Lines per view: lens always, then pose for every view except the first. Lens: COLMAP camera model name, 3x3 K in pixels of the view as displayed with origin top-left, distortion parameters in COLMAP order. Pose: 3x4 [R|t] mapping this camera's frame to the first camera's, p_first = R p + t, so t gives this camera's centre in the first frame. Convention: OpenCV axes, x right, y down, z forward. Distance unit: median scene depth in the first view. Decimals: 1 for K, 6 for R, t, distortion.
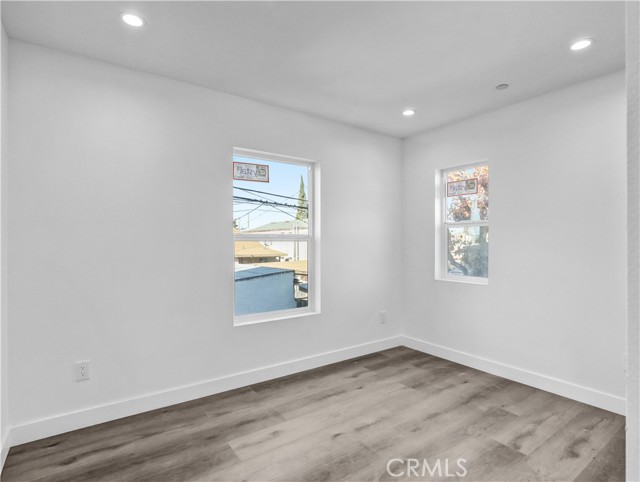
lens RADIAL K [[334.1, 0, 320.0], [0, 334.1, 241.0], [0, 0, 1]] dist [-0.017881, 0.000865]
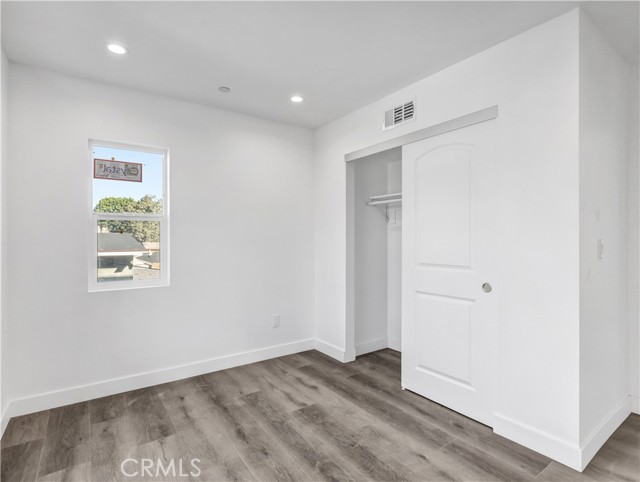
lens RADIAL K [[334.1, 0, 320.0], [0, 334.1, 241.0], [0, 0, 1]] dist [-0.017881, 0.000865]
pose [[0.010104, -0.013567, 0.999857, -0.481991], [-0.001255, 0.999907, 0.013580, -0.006659], [-0.999948, -0.001392, 0.010086, 0.689653]]
